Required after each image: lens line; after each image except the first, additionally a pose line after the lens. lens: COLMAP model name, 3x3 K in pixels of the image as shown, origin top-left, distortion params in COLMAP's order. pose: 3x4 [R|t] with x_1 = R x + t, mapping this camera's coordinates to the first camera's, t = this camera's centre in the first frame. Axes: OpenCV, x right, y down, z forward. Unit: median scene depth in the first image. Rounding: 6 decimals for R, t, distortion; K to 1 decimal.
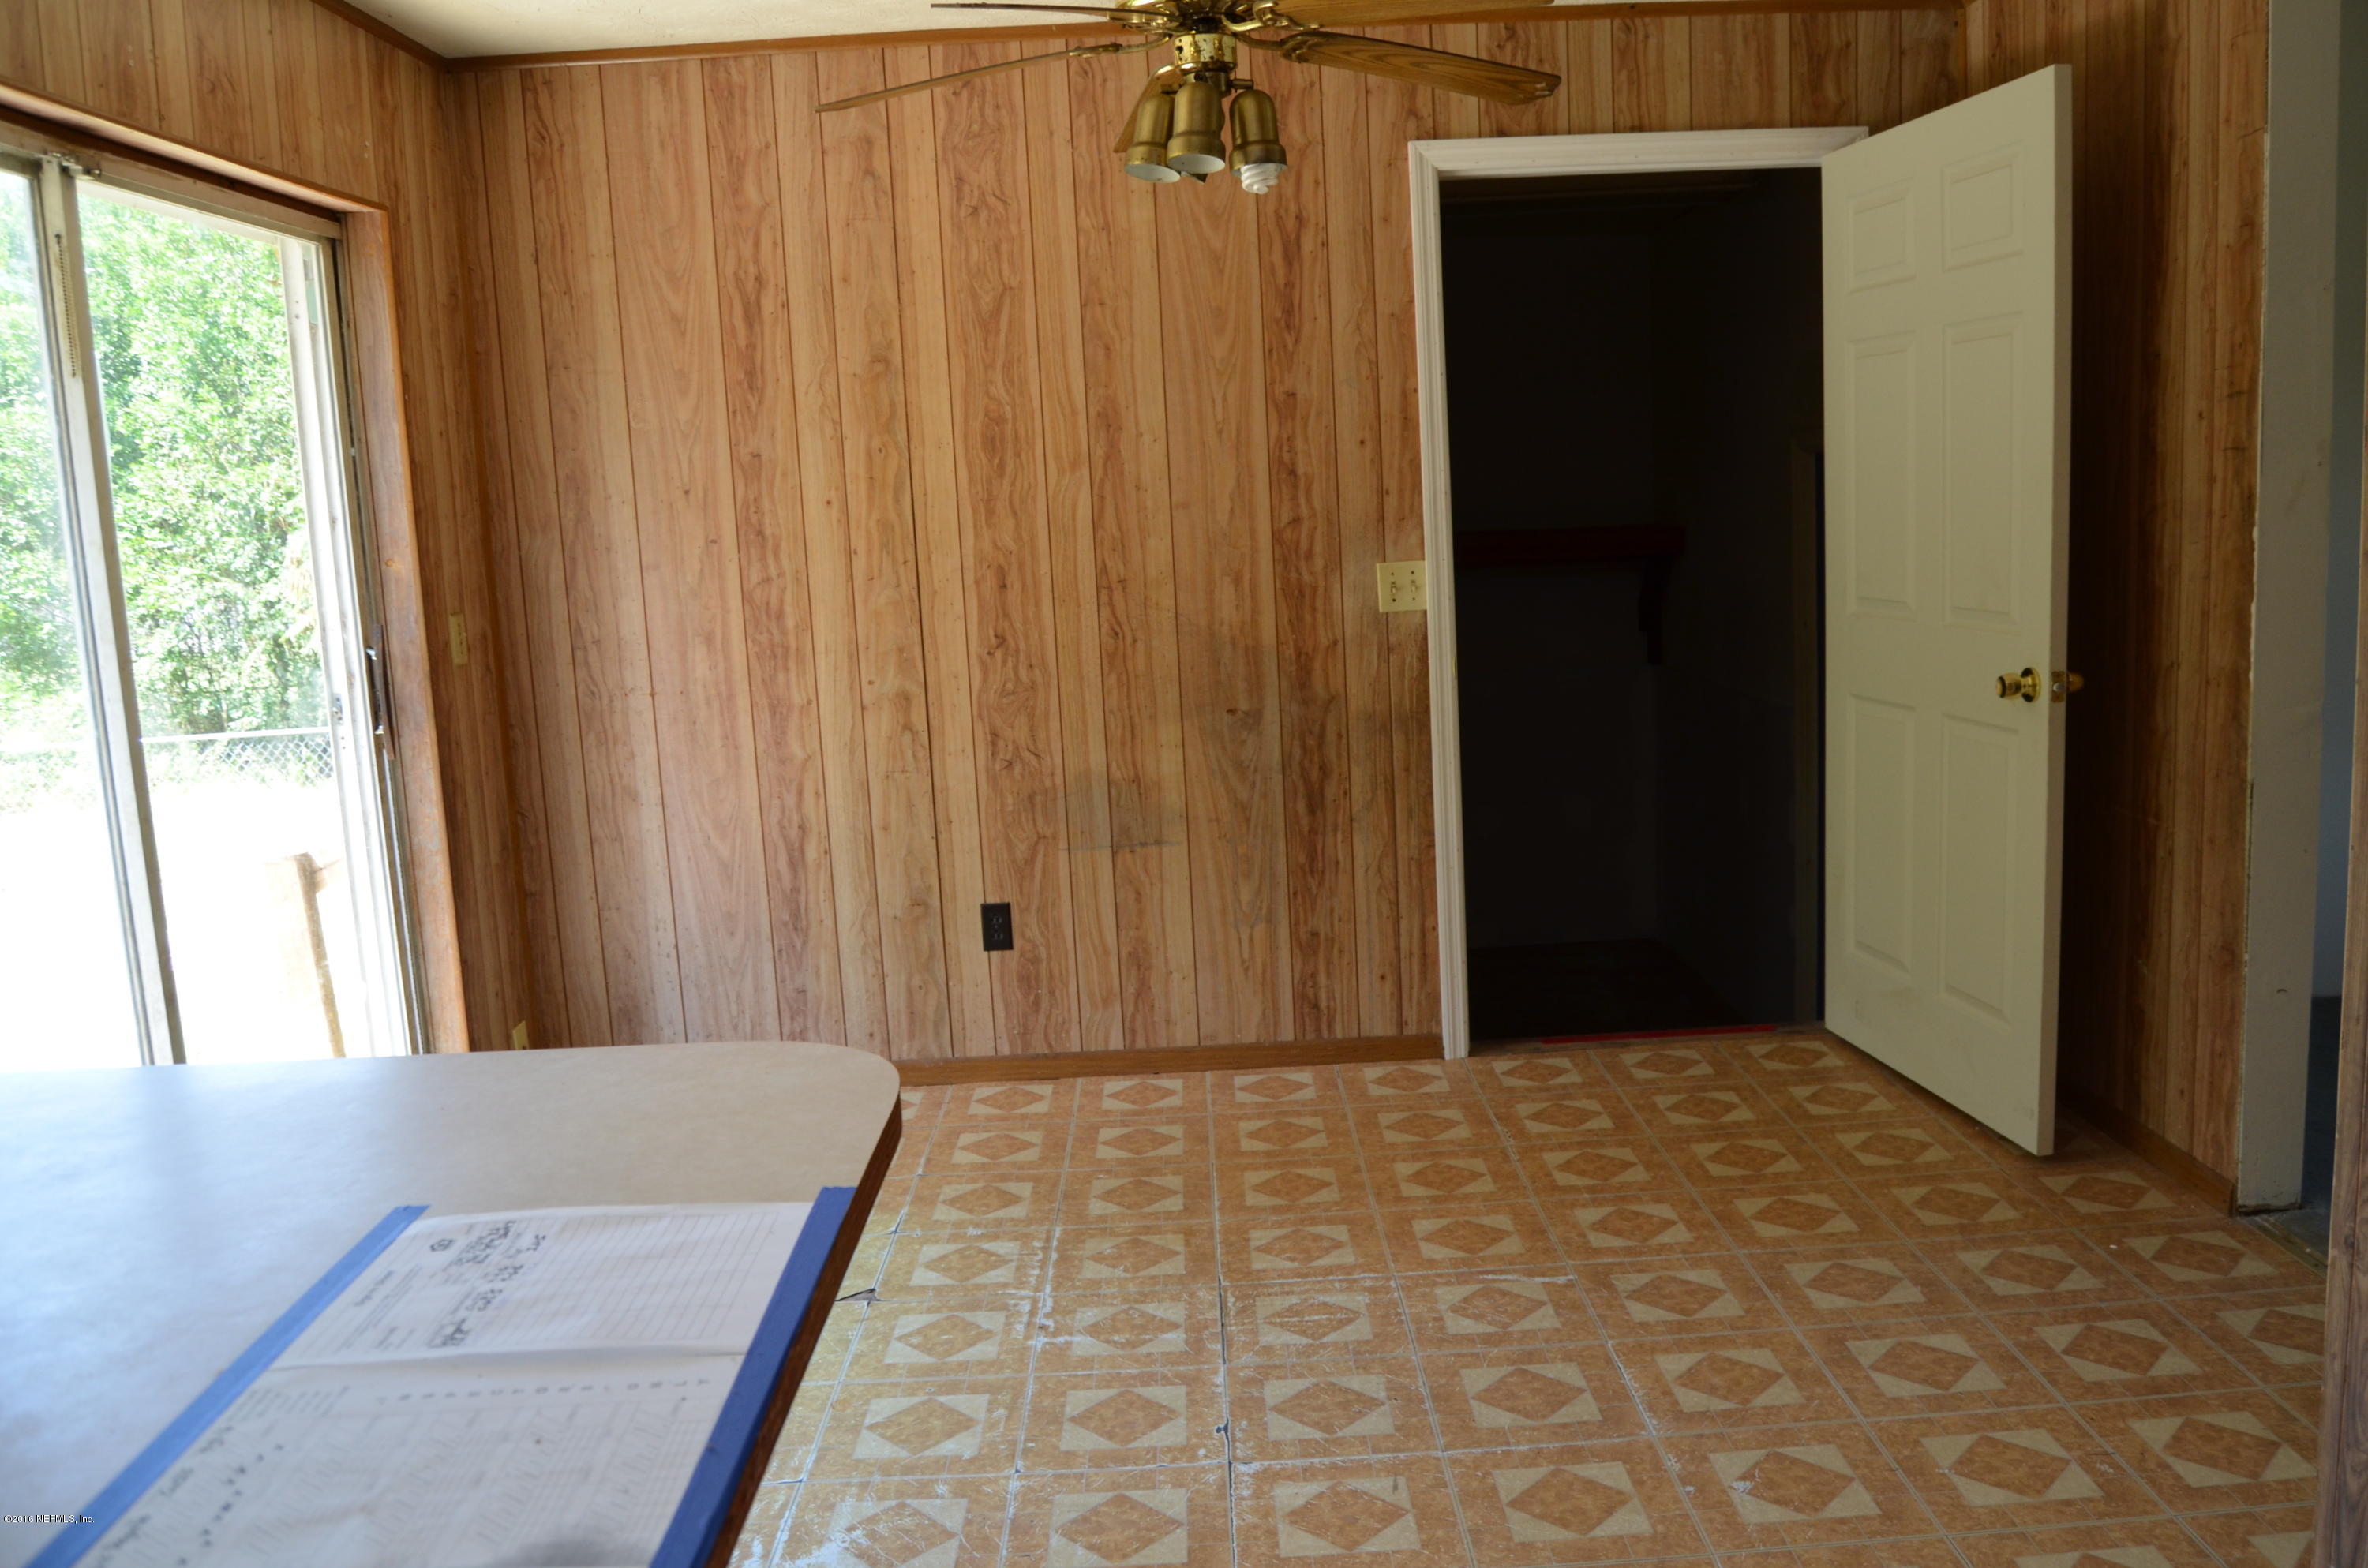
lens RADIAL K [[1843.0, 0, 1218.9], [0, 1843.0, 781.8], [0, 0, 1]] dist [-0.083351, 0.036460]
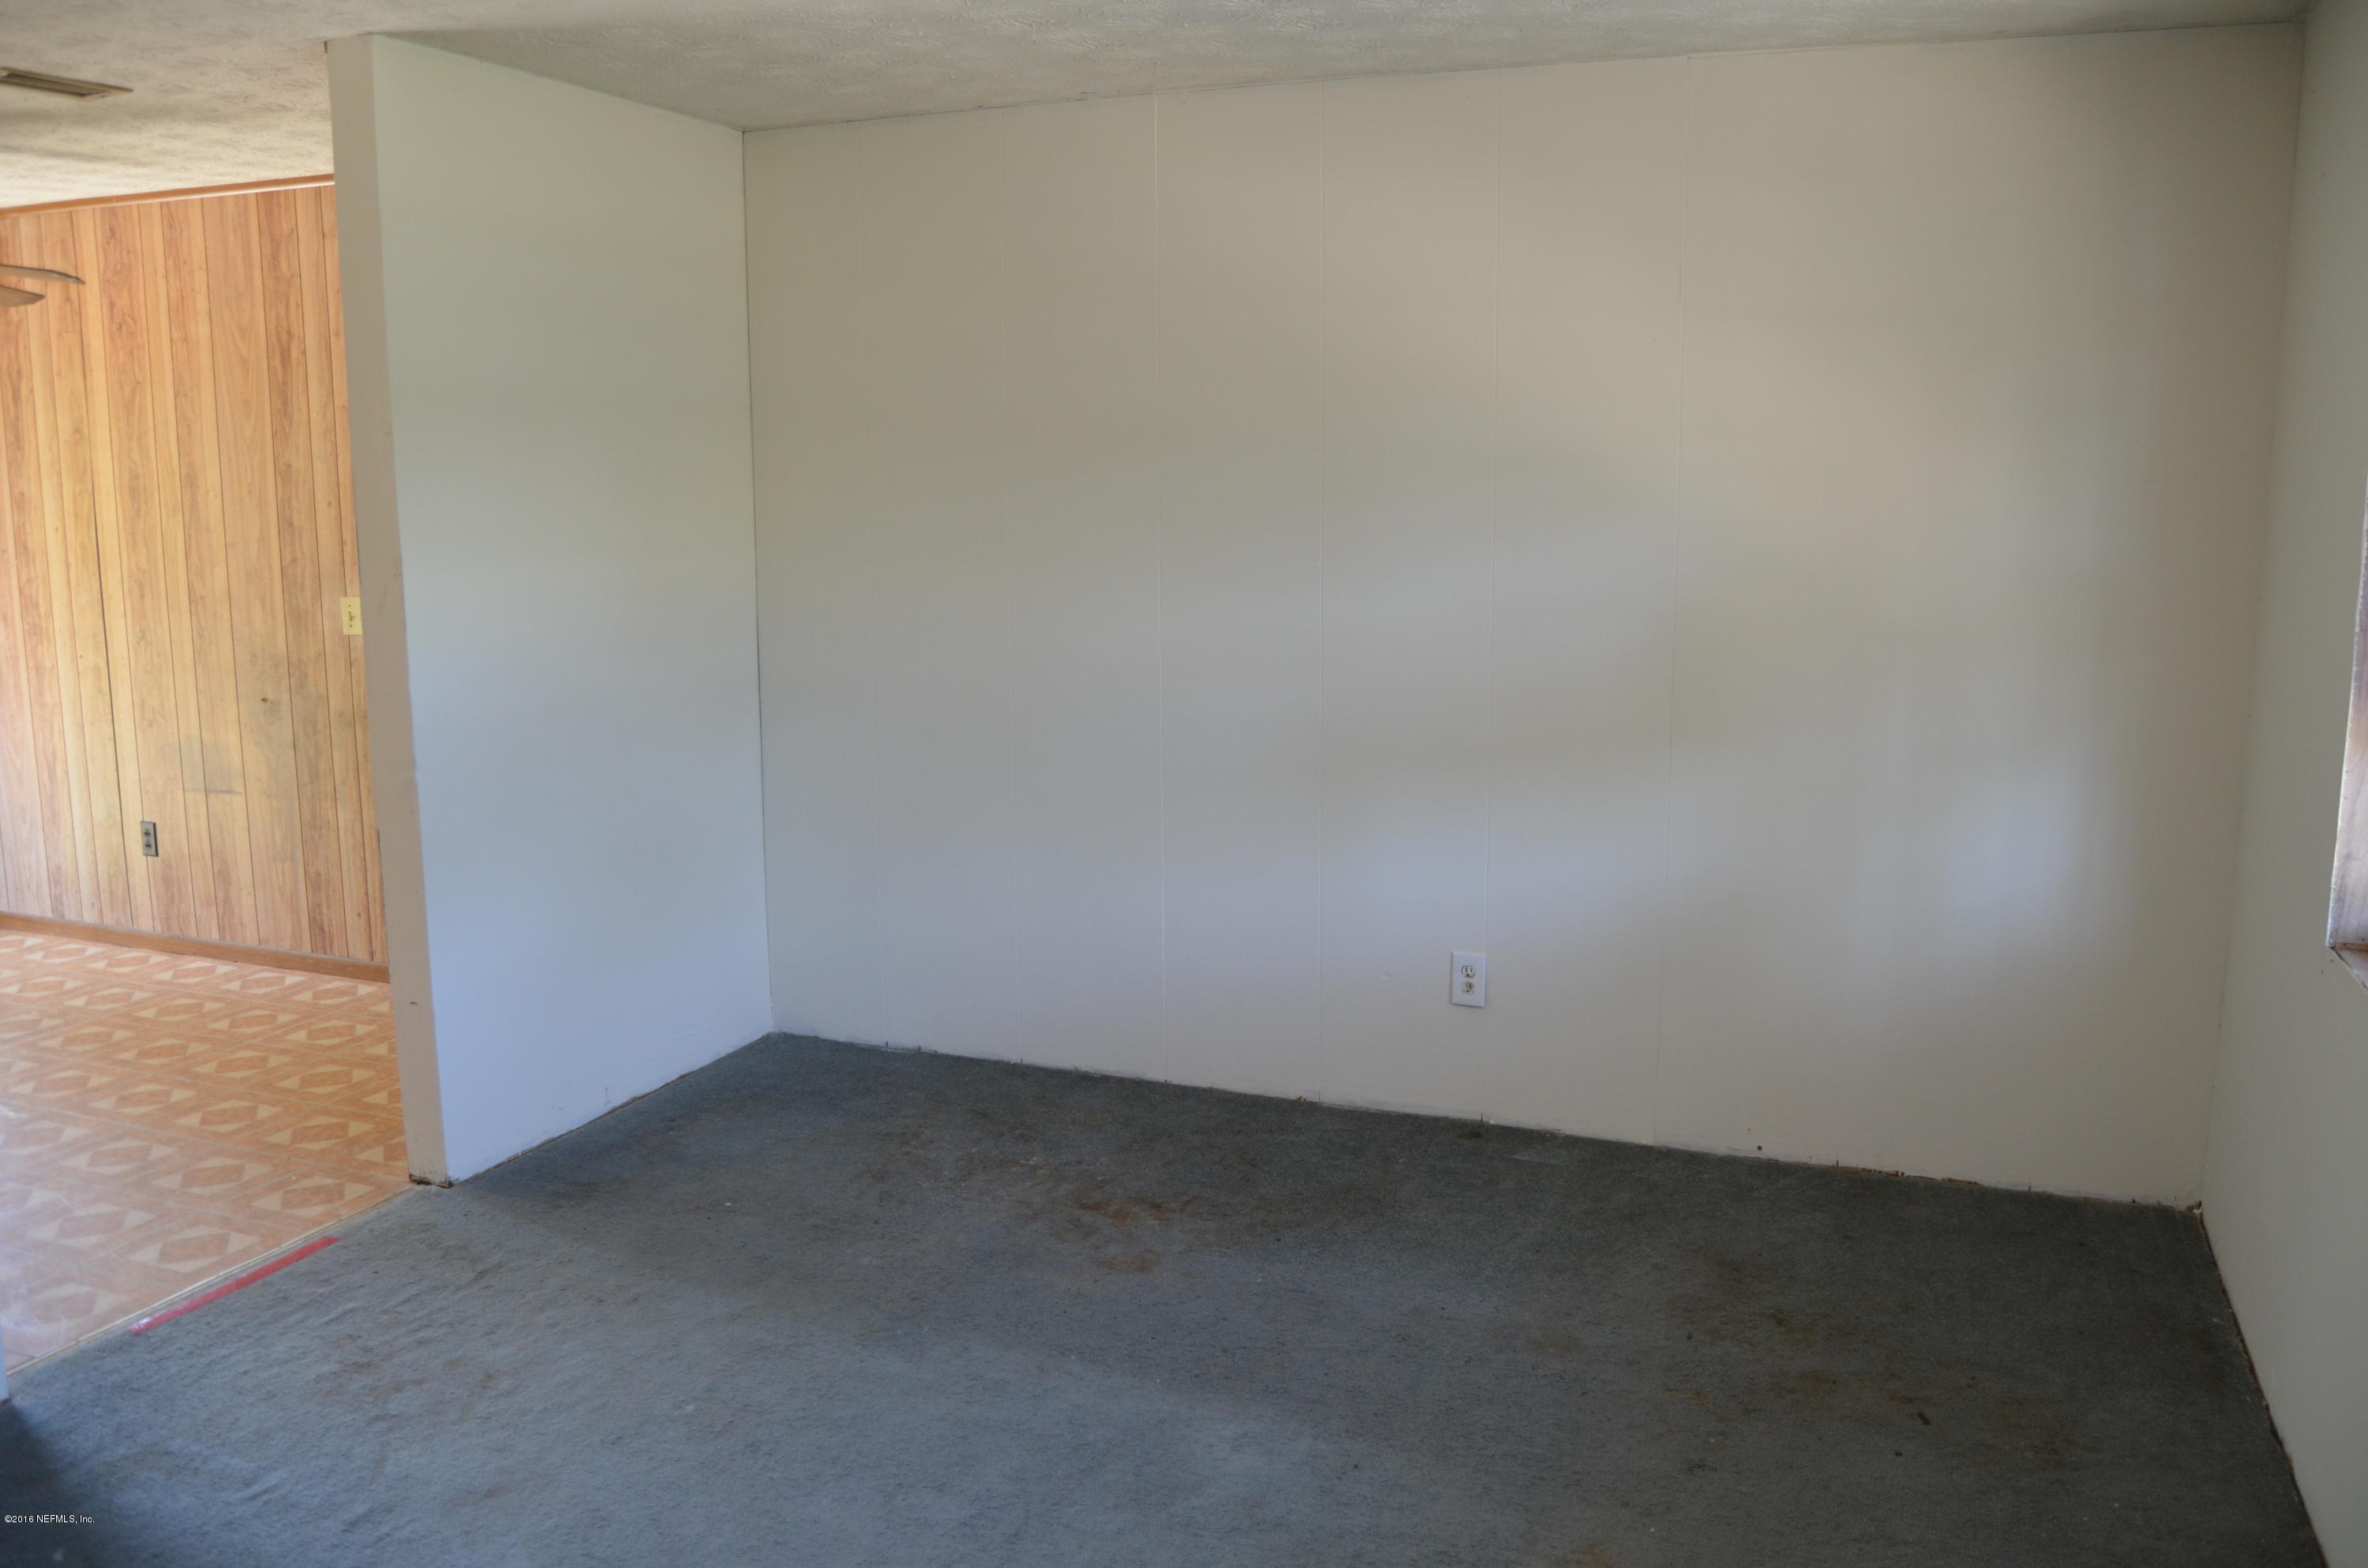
lens RADIAL K [[1843.0, 0, 1218.9], [0, 1843.0, 781.8], [0, 0, 1]] dist [-0.083351, 0.036460]
pose [[0.921463, 0.109667, -0.372664, 1.160966], [-0.102231, 0.993967, 0.039722, -0.103900], [0.374772, 0.001496, 0.927116, 0.045321]]
